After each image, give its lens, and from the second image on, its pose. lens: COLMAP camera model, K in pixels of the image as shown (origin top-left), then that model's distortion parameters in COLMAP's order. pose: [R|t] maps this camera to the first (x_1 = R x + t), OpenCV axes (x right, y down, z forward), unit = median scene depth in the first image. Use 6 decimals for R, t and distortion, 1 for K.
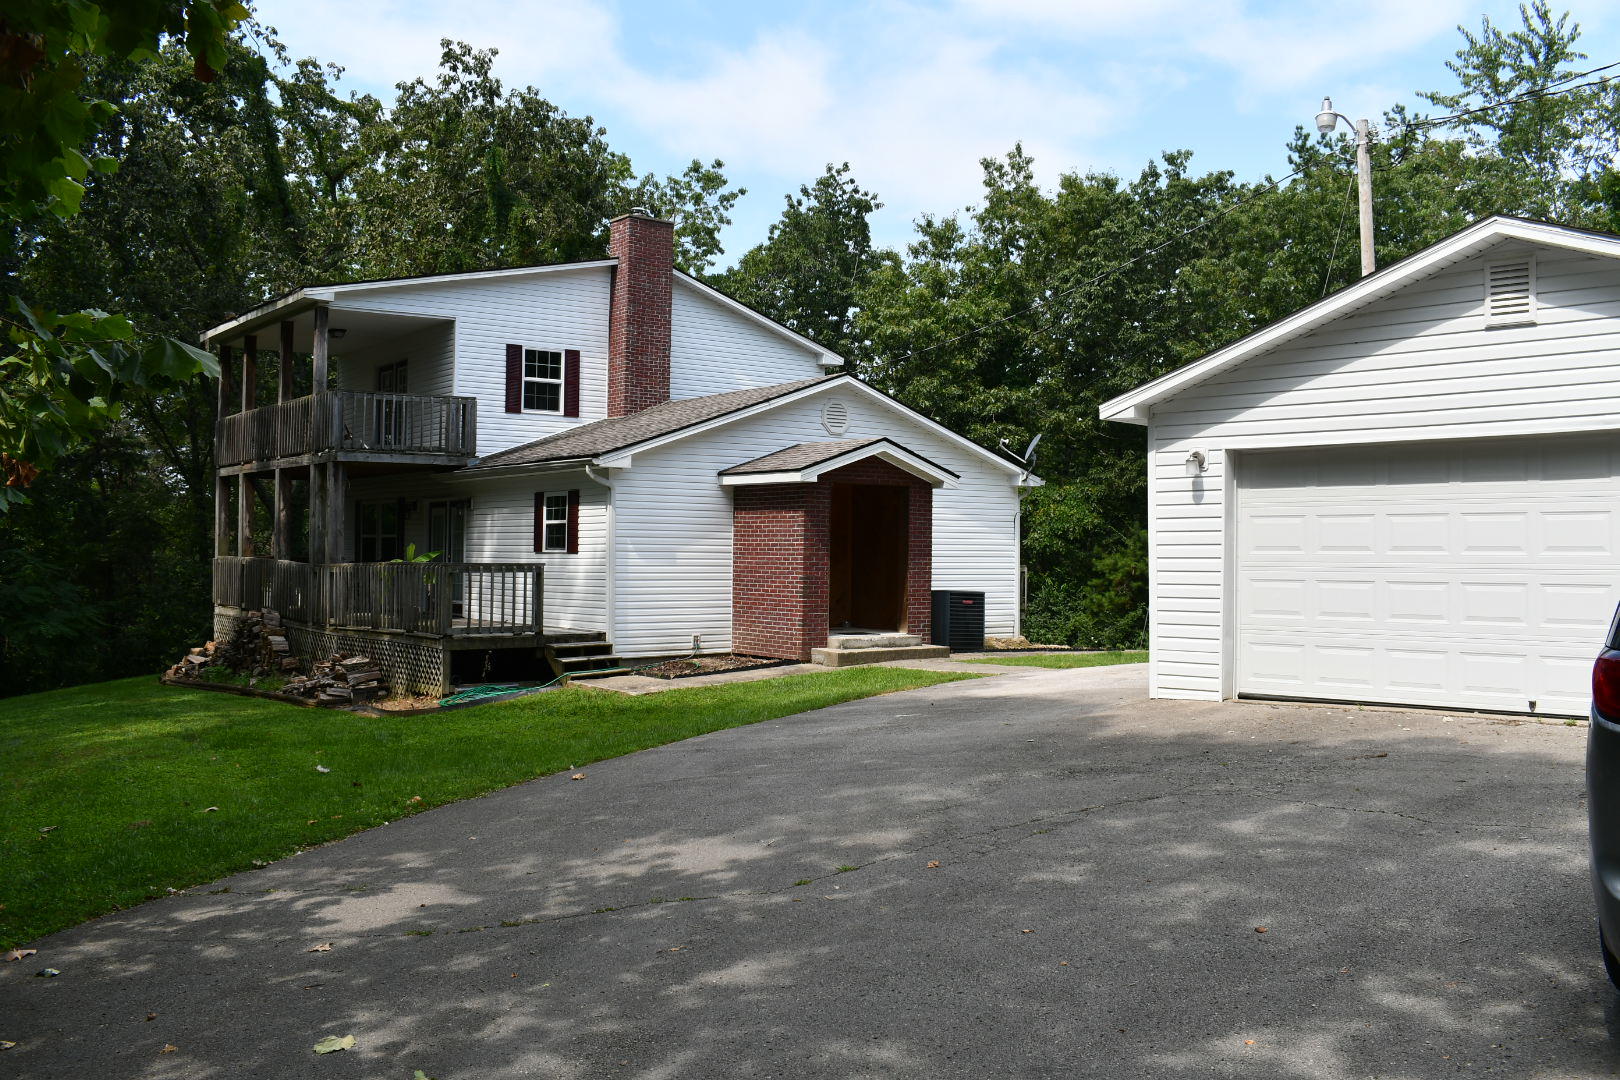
lens RADIAL K [[1444.4, 0, 810.0], [0, 1444.4, 540.0], [0, 0, 1]] dist [-0.076233, -0.004656]
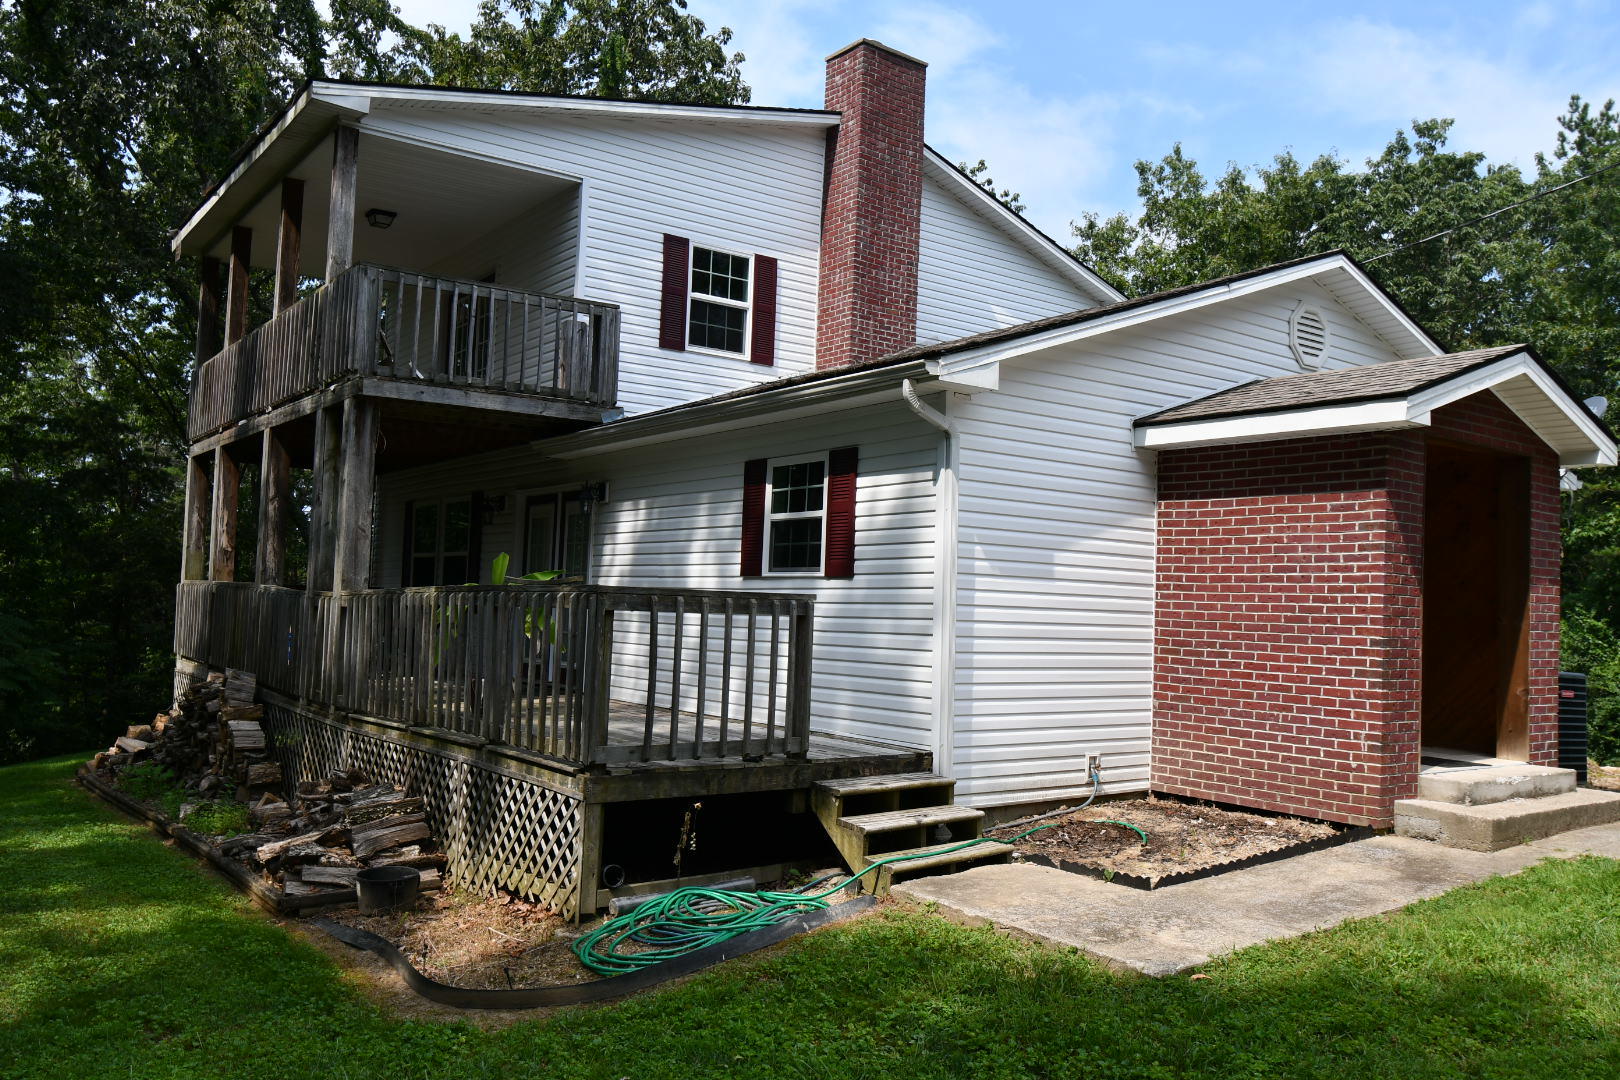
lens RADIAL K [[1295.9, 0, 810.0], [0, 1295.9, 540.0], [0, 0, 1]] dist [0.007147, -0.000908]
pose [[0.999572, 0.023786, -0.017017, -0.138313], [-0.024505, 0.998760, -0.043343, 0.012827], [0.015965, 0.043742, 0.998915, 0.467475]]
